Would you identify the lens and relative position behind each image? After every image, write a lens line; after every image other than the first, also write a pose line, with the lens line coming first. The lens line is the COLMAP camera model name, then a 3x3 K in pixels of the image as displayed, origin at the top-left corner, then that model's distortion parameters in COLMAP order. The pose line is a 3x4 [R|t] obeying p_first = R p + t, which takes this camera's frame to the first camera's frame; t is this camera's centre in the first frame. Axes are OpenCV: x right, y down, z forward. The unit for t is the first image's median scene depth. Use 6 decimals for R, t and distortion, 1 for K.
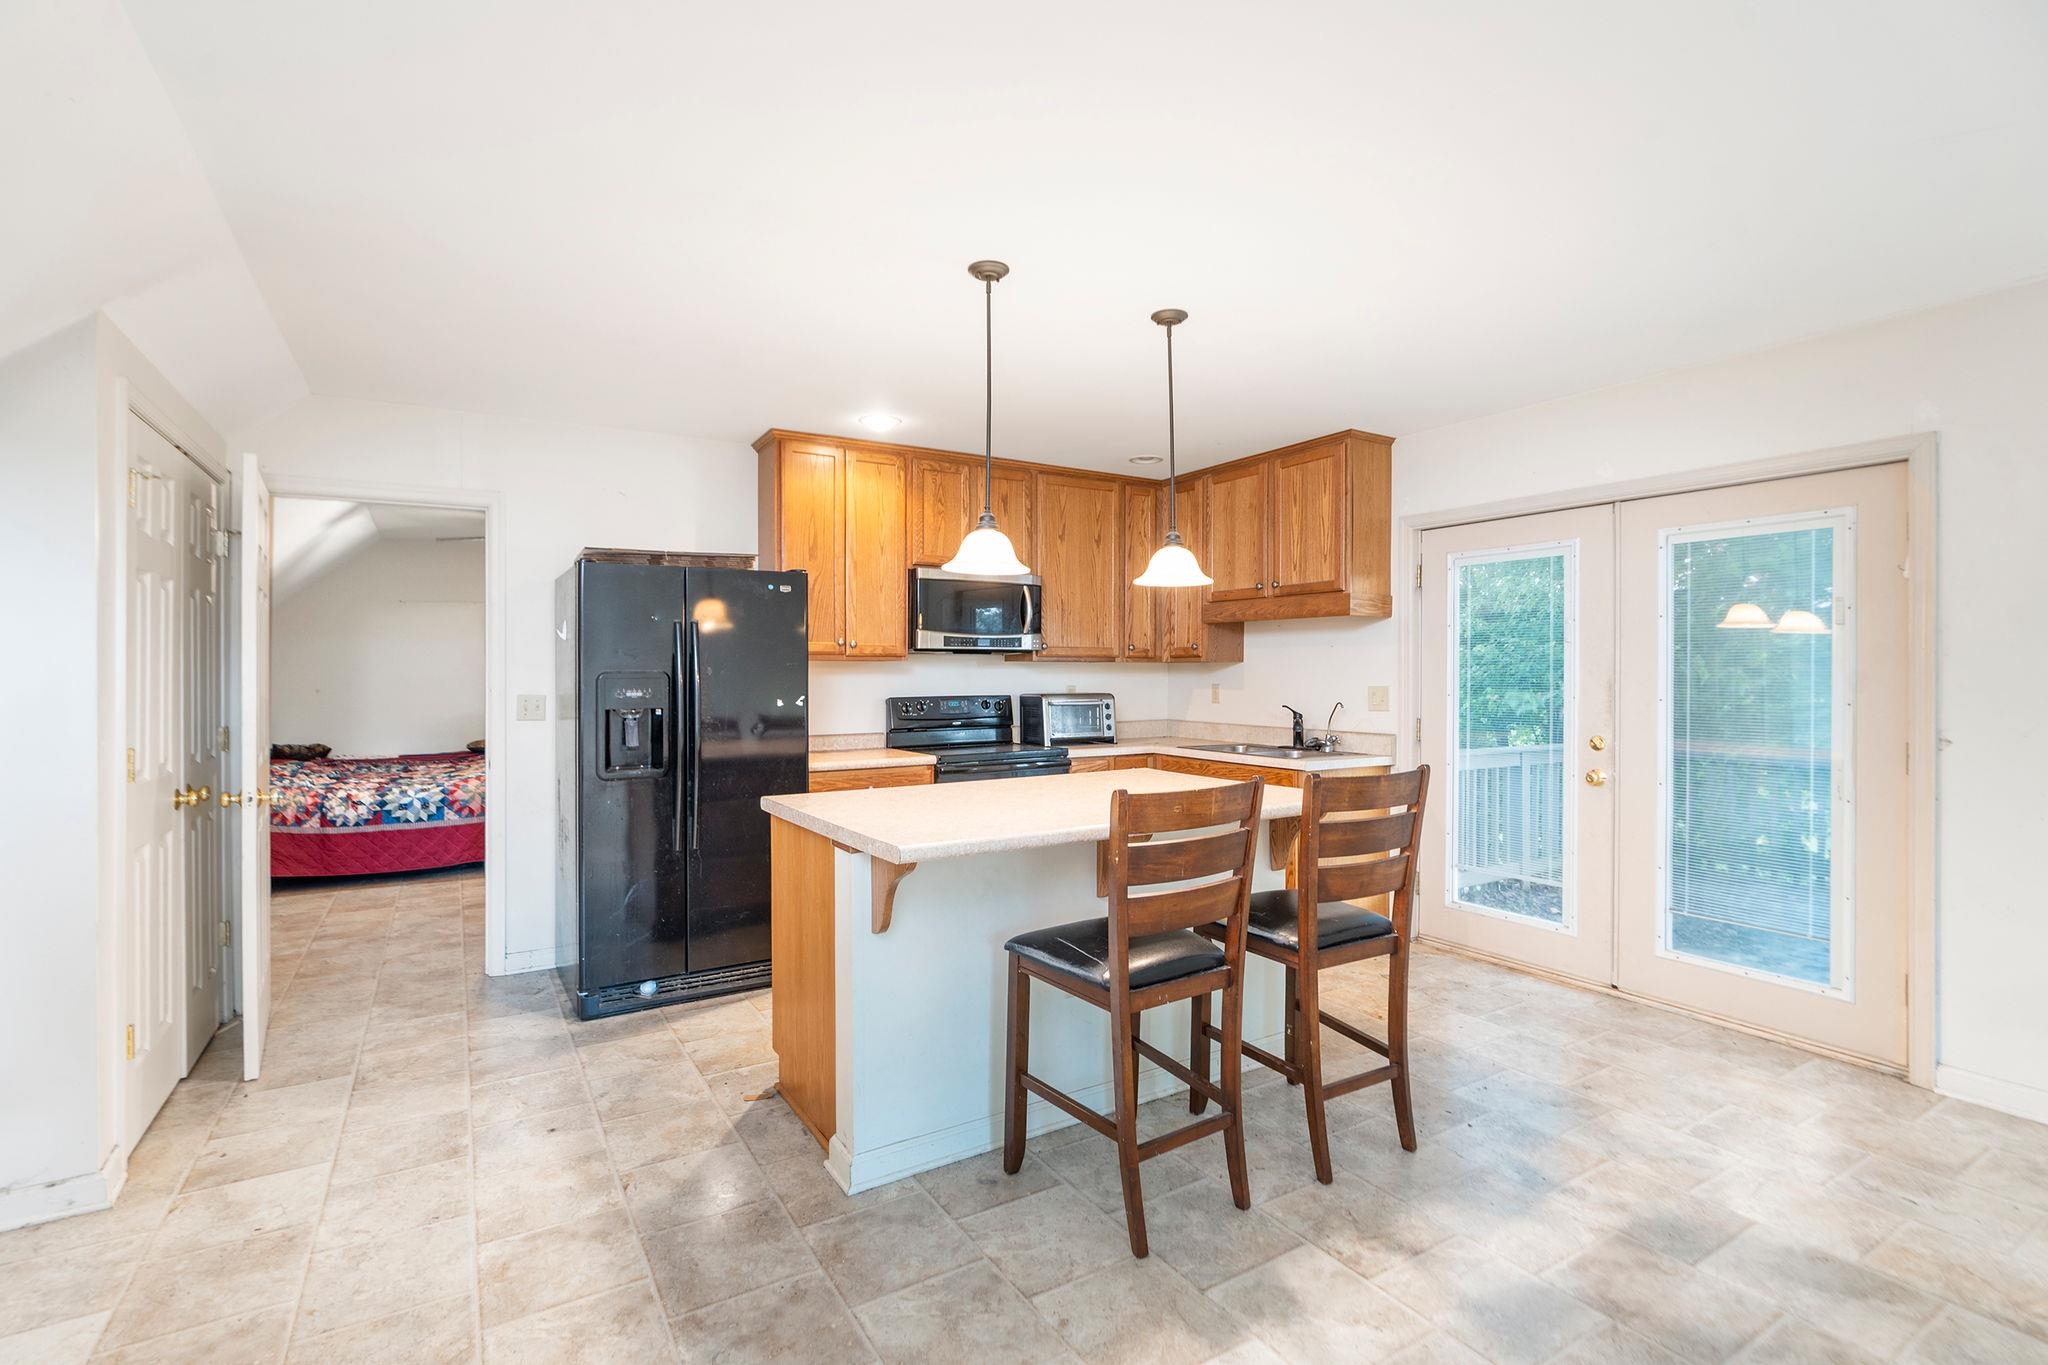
lens RADIAL K [[938.0, 0, 1003.1], [0, 938.0, 685.3], [0, 0, 1]] dist [-0.009986, 0.001851]
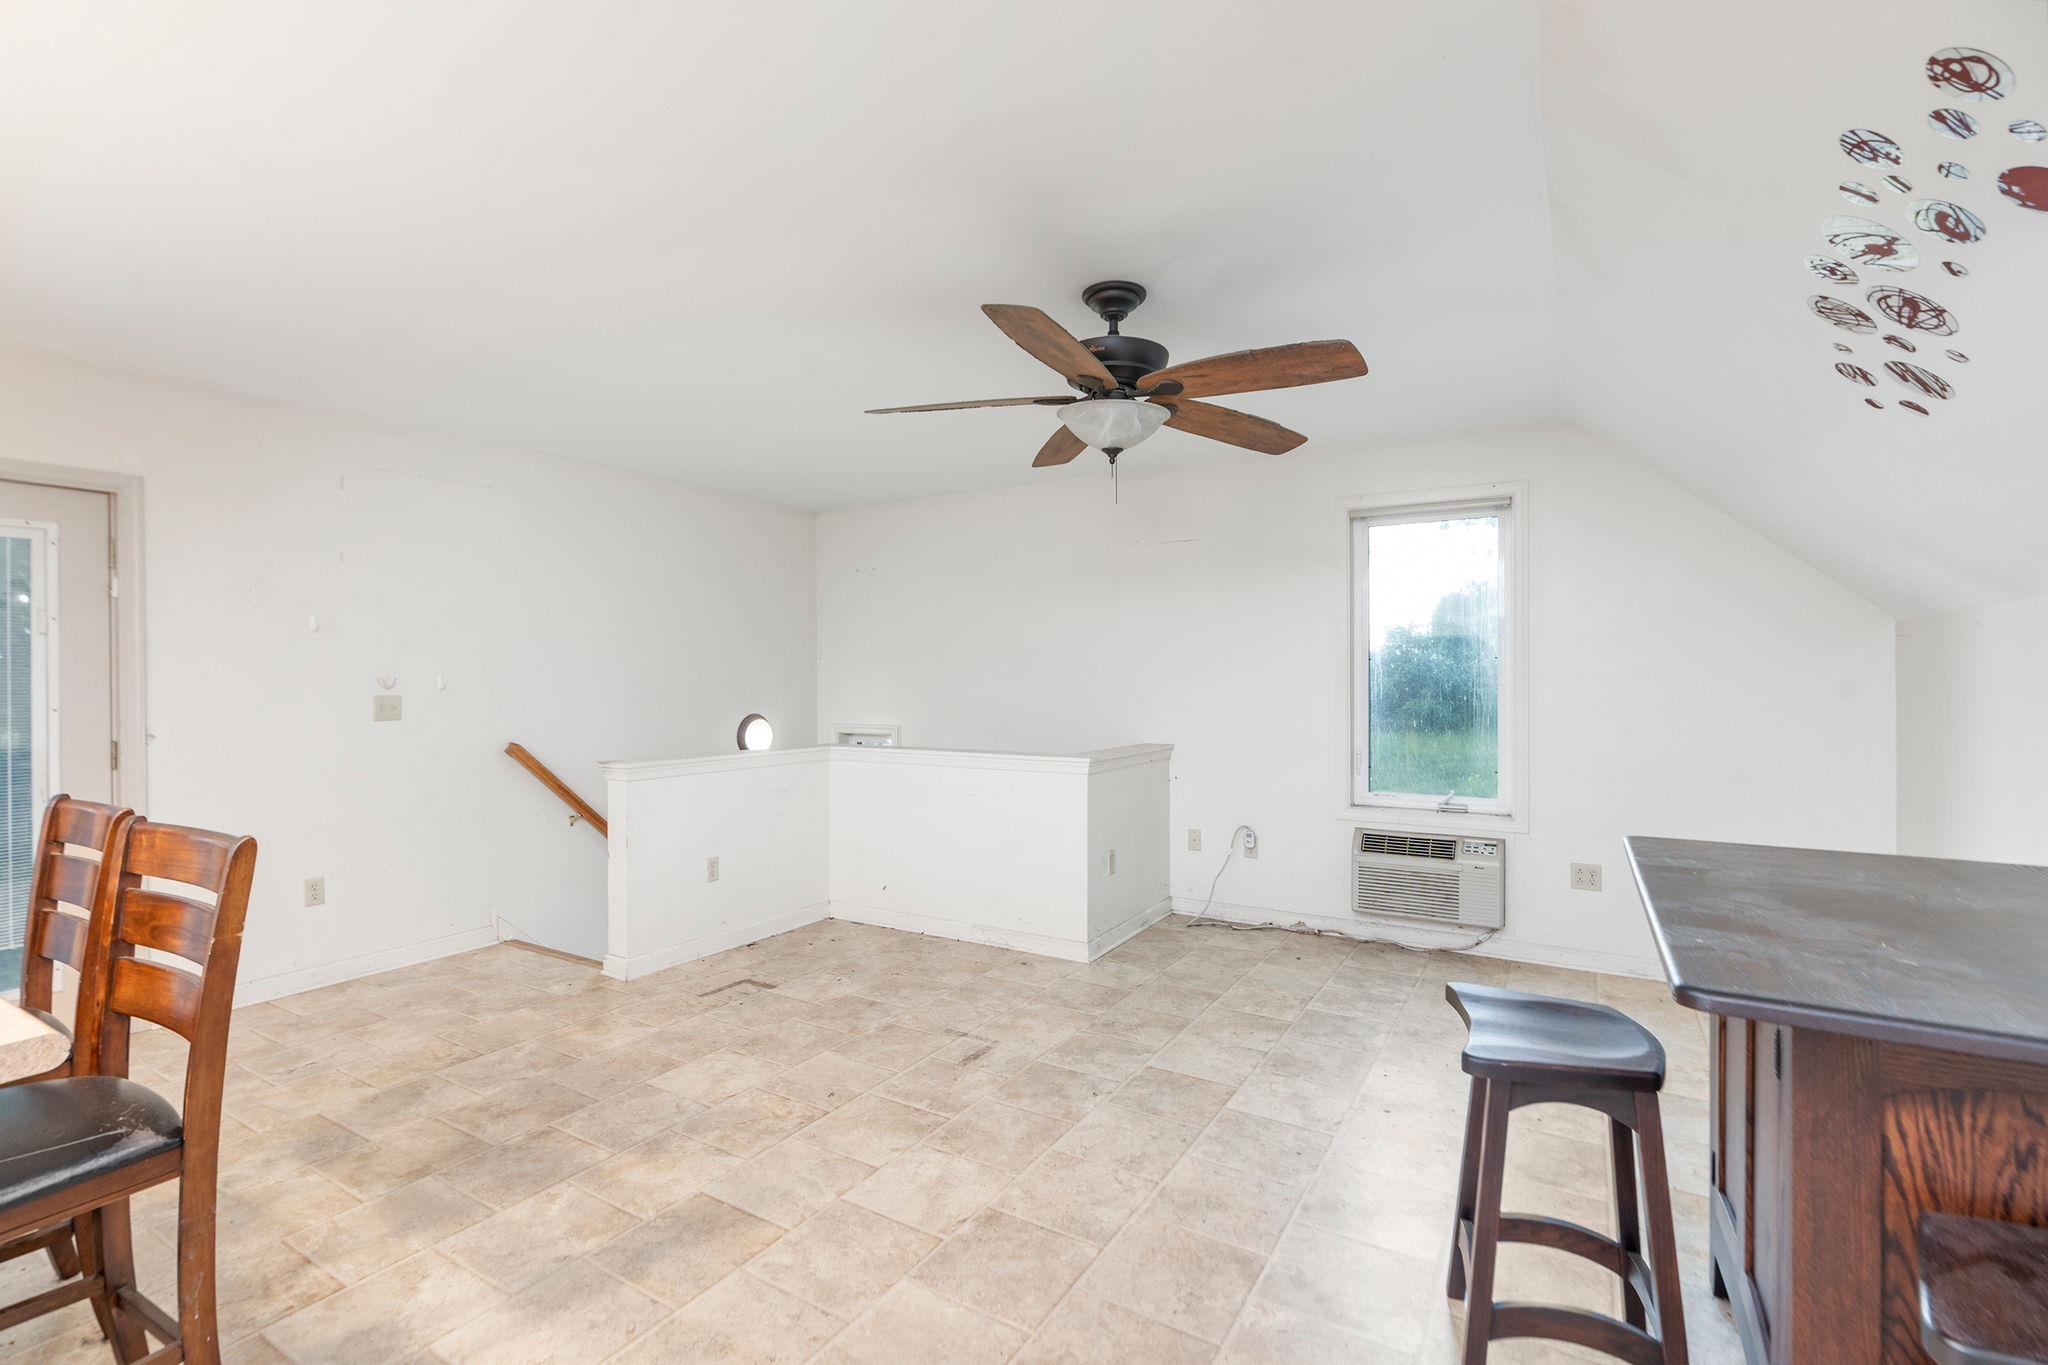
lens RADIAL K [[938.0, 0, 1016.5], [0, 938.0, 673.8], [0, 0, 1]] dist [-0.009986, 0.001851]
pose [[-0.479579, 0.003190, 0.877493, -0.725958], [0.015768, 0.999863, 0.004983, -0.009814], [-0.877357, 0.016226, -0.479563, 0.736010]]
